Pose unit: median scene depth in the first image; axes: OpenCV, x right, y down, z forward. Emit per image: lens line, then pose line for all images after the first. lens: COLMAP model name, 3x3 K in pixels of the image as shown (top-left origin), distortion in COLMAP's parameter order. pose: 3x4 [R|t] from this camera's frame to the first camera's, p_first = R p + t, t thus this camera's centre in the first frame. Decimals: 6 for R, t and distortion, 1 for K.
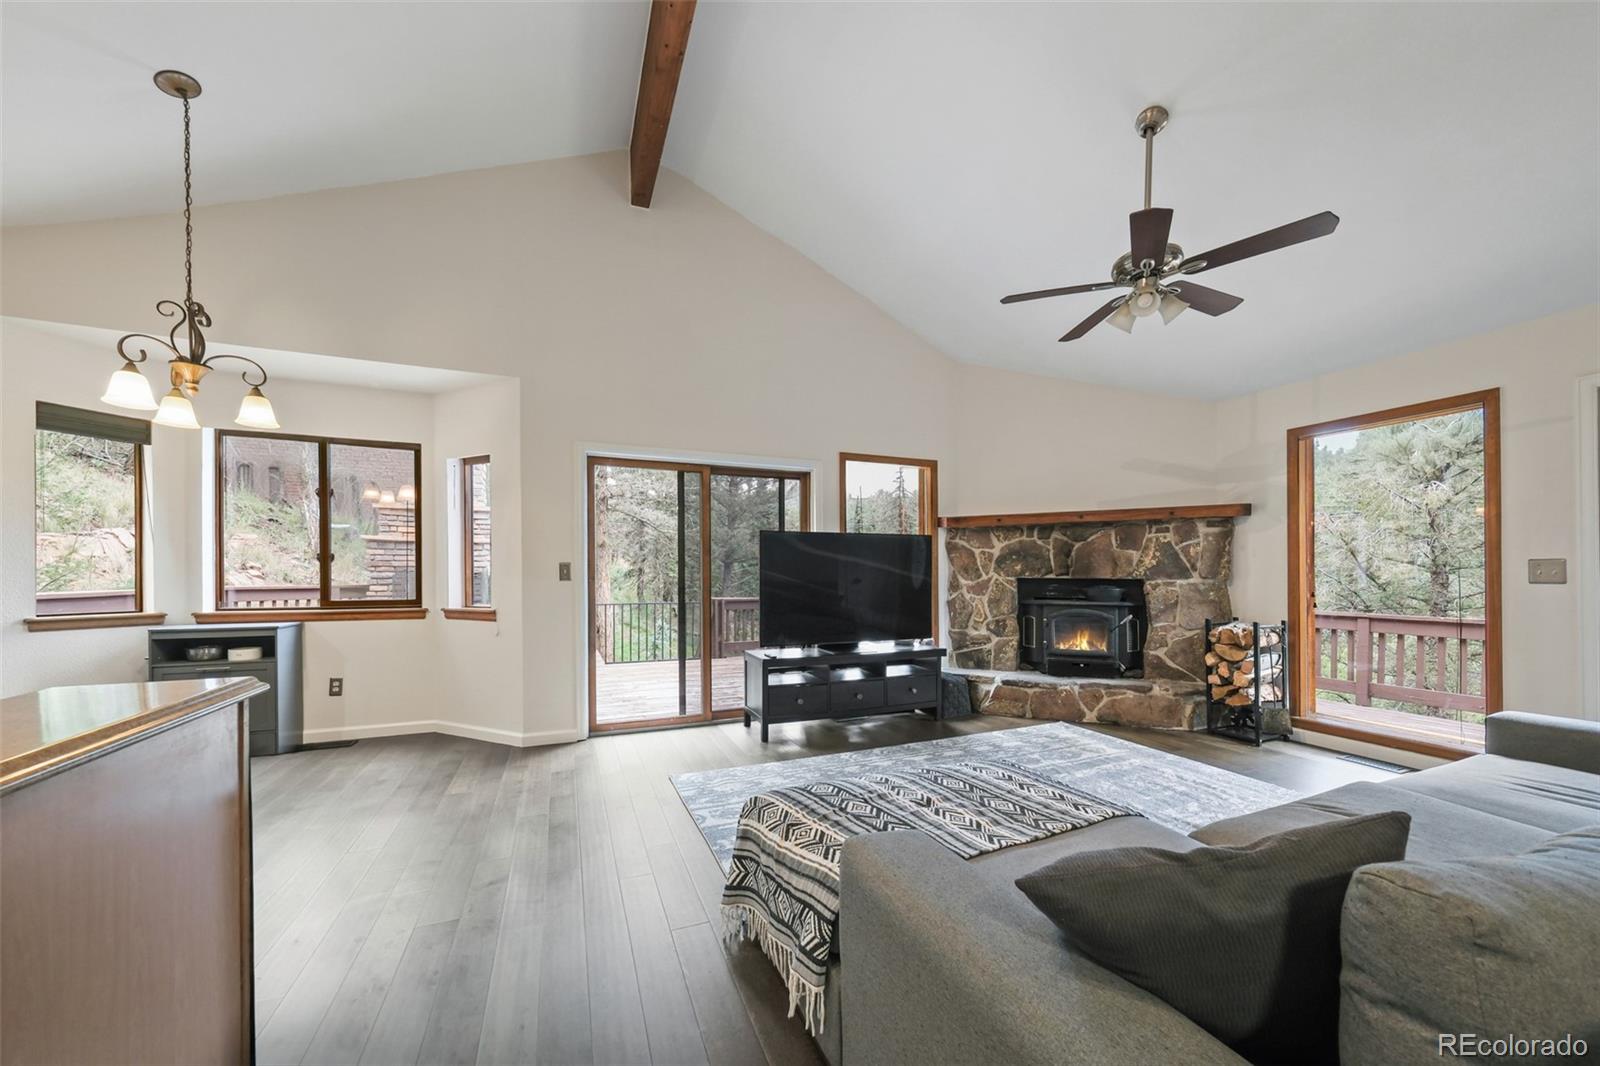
lens RADIAL K [[568.0, 0, 797.3], [0, 568.0, 567.6], [0, 0, 1]] dist [0.000749, 0.000191]
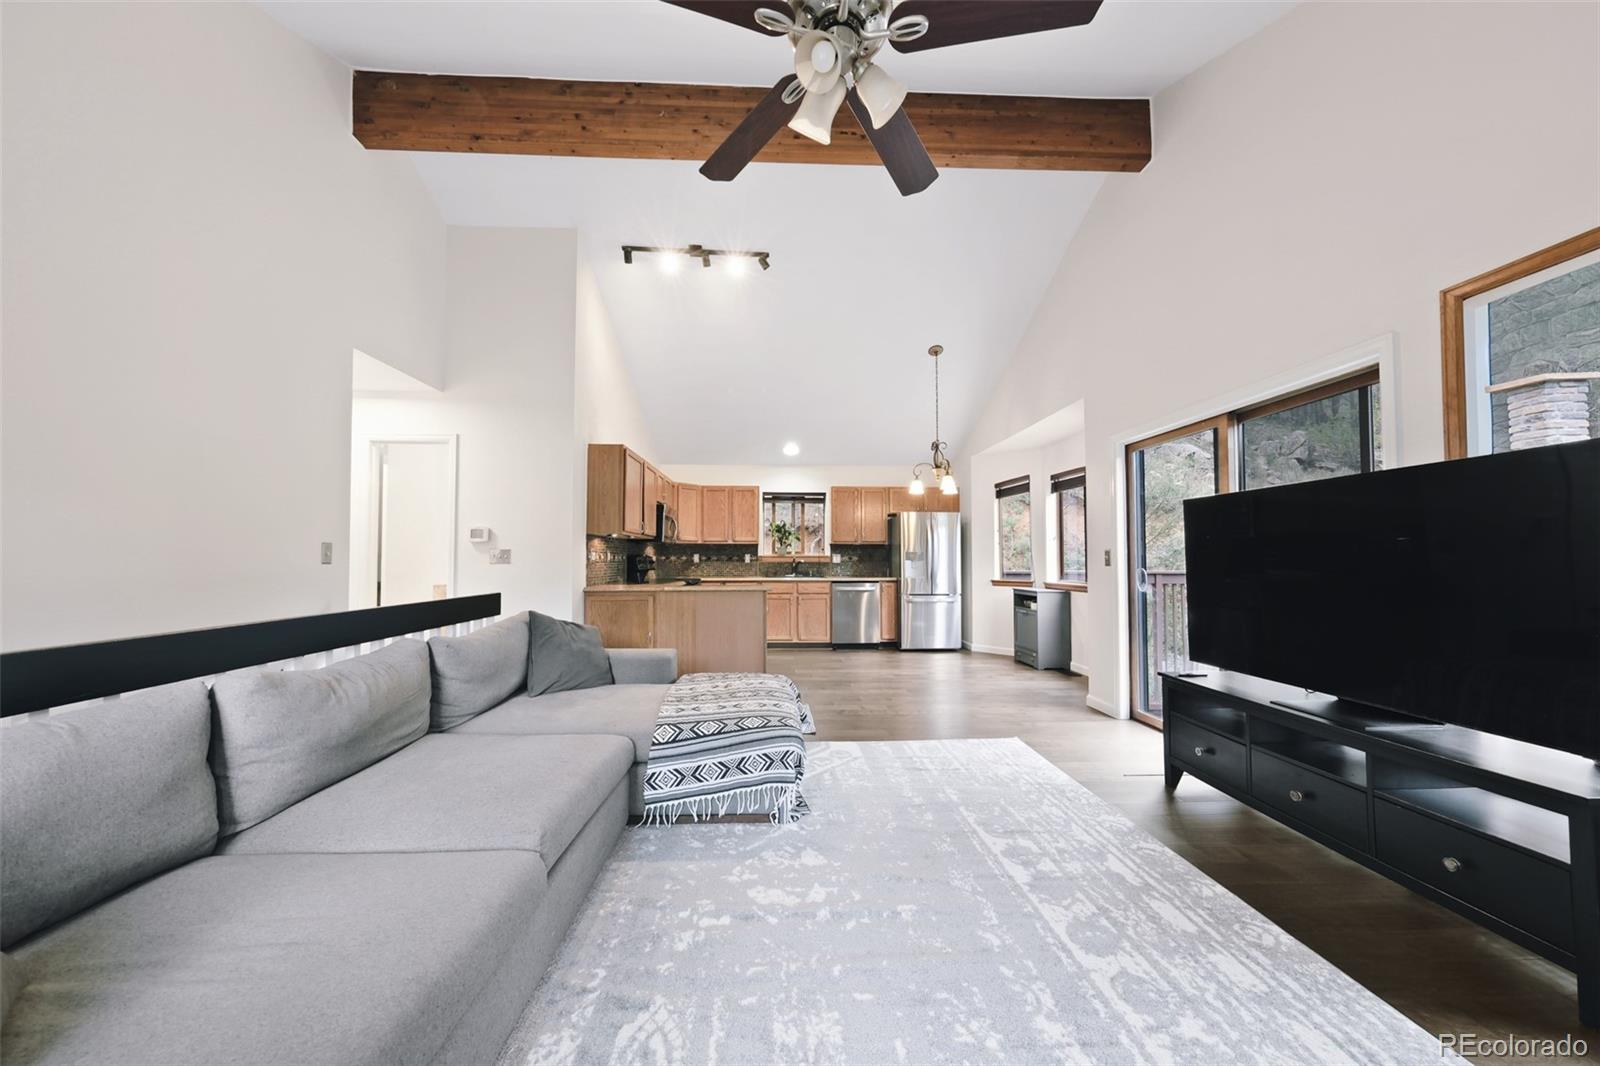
lens RADIAL K [[546.4, 0, 799.8], [0, 546.4, 539.4], [0, 0, 1]] dist [0.000248, 0.000264]
pose [[-0.333773, -0.034946, -0.942006, 0.697315], [0.008270, 0.999166, -0.039996, 0.008671], [0.942617, -0.021140, -0.333205, 0.702907]]
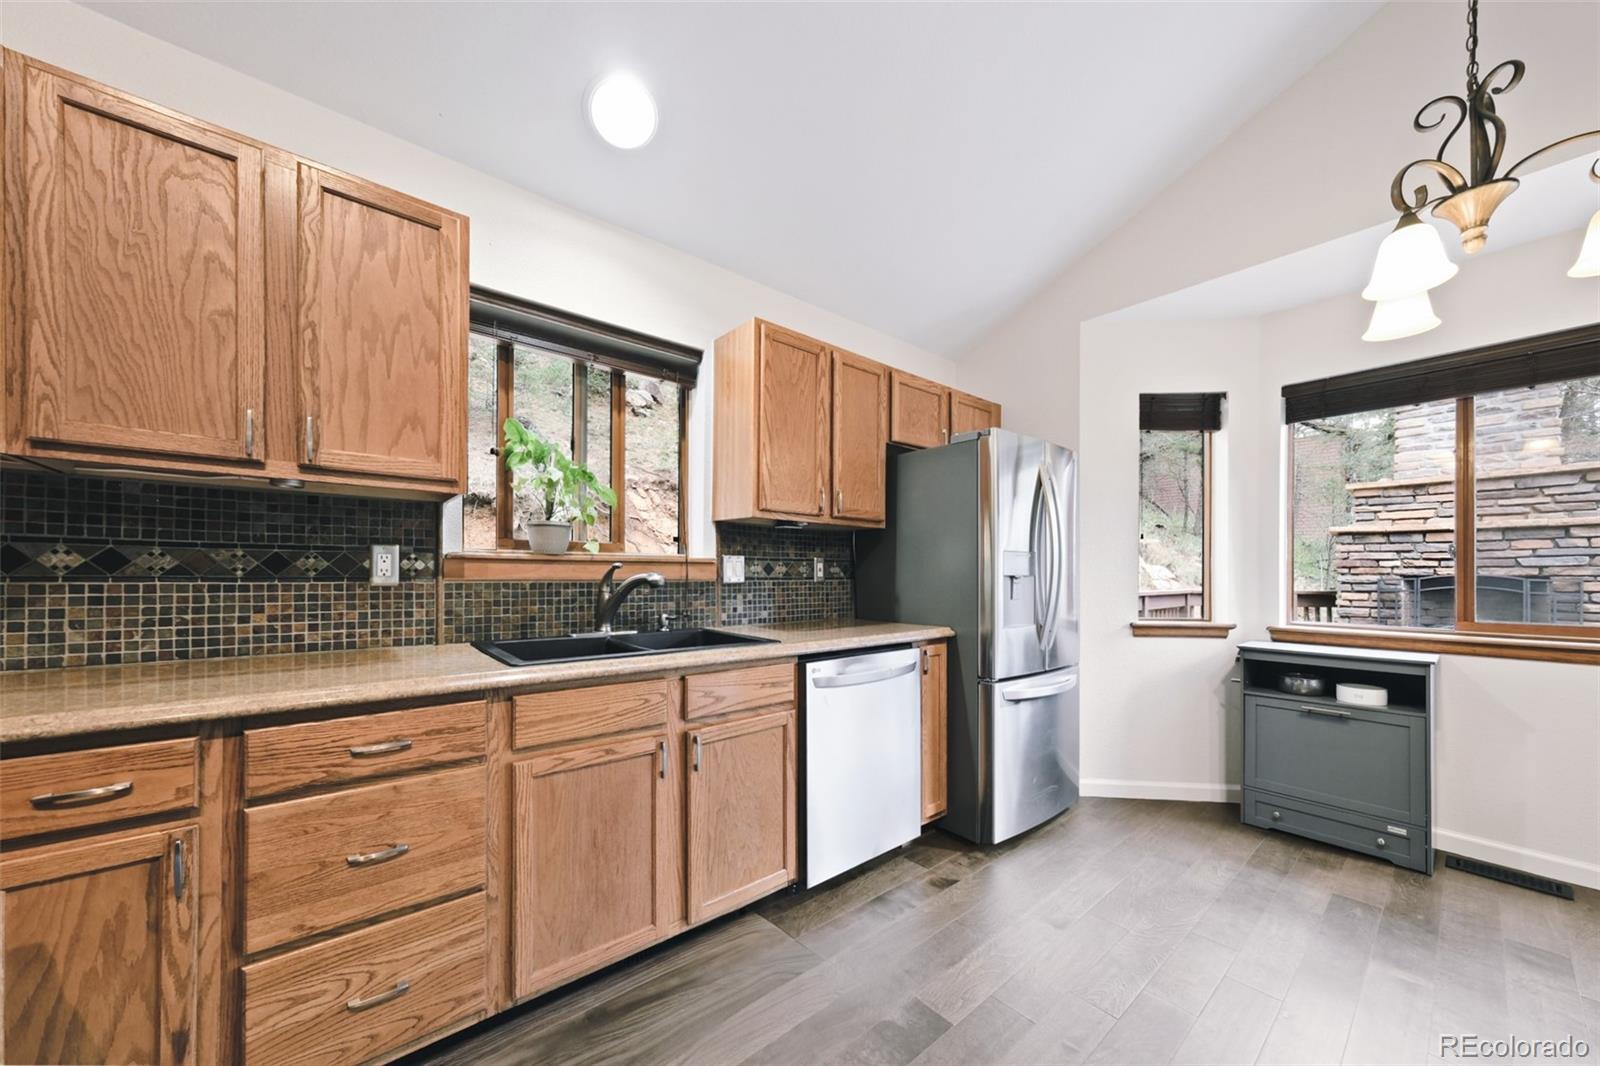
lens RADIAL K [[567.1, 0, 795.0], [0, 567.1, 576.5], [0, 0, 1]] dist [0.000089, 0.002930]
pose [[0.297908, 0.009351, -0.954549, -0.422508], [0.001258, 0.999947, 0.010188, 0.002703], [0.954594, -0.004236, 0.297880, 0.122347]]
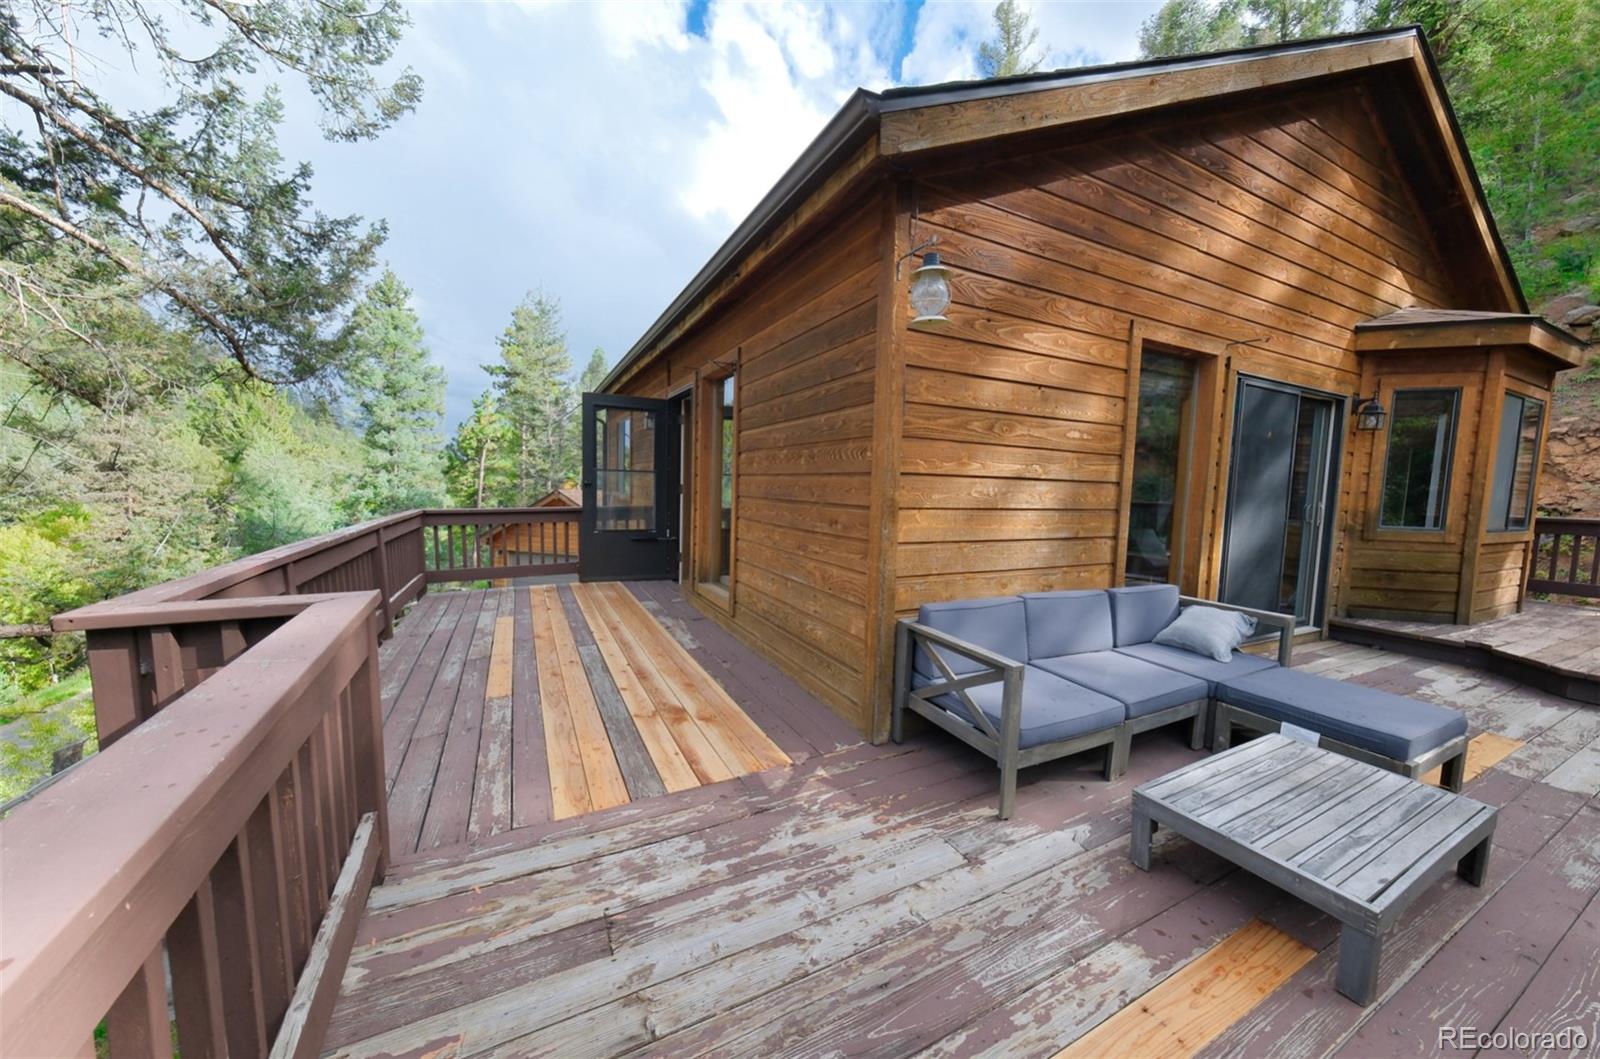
lens RADIAL K [[536.0, 0, 798.6], [0, 536.0, 527.6], [0, 0, 1]] dist [-0.000026, 0.000029]
pose [[-0.997355, -0.016358, -0.070821, 0.790299], [-0.021265, 0.997382, 0.069109, 0.013472], [0.069505, 0.070432, -0.995092, 1.955608]]
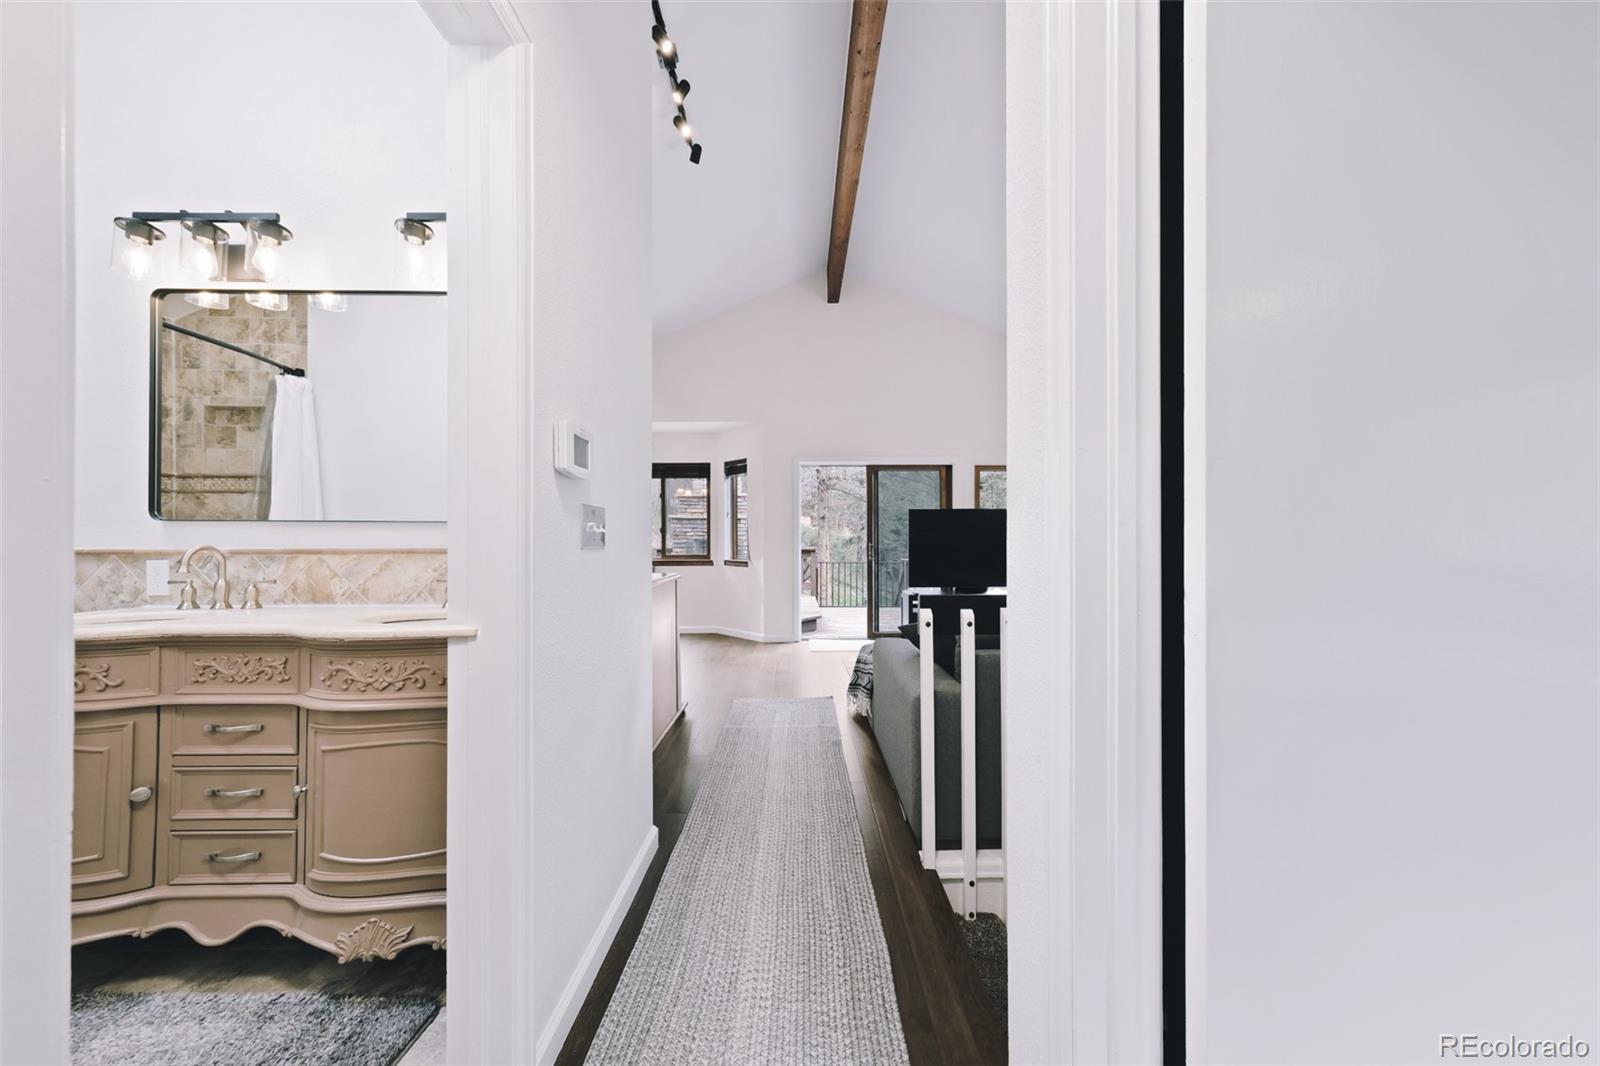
lens RADIAL K [[546.4, 0, 799.8], [0, 546.4, 539.4], [0, 0, 1]] dist [0.000248, 0.000264]
pose [[0.926181, -0.001110, -0.377078, 0.190688], [0.003621, 0.999976, 0.005949, 0.001347], [0.377062, -0.006876, 0.926162, -0.386286]]
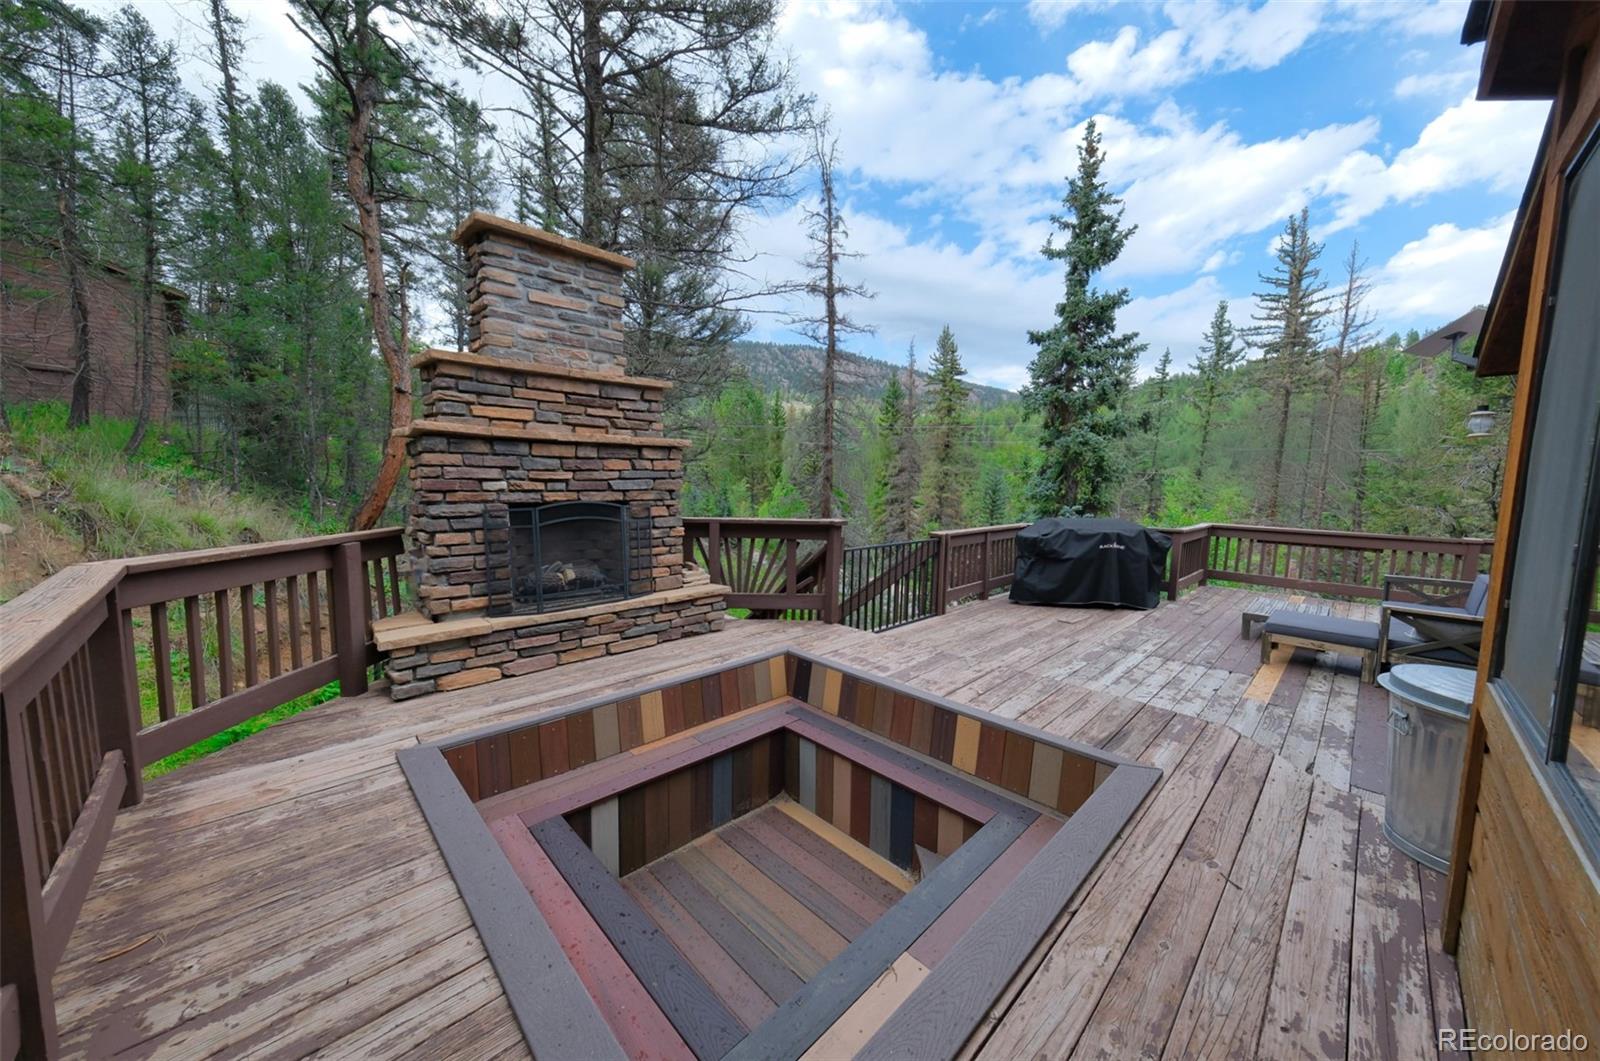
lens RADIAL K [[545.2, 0, 805.6], [0, 545.2, 529.2], [0, 0, 1]] dist [-0.001889, 0.000187]
pose [[0.928770, -0.016167, 0.370304, -1.122494], [-0.023251, 0.994540, 0.101736, -0.040381], [-0.369927, -0.103099, 0.923323, 0.860482]]
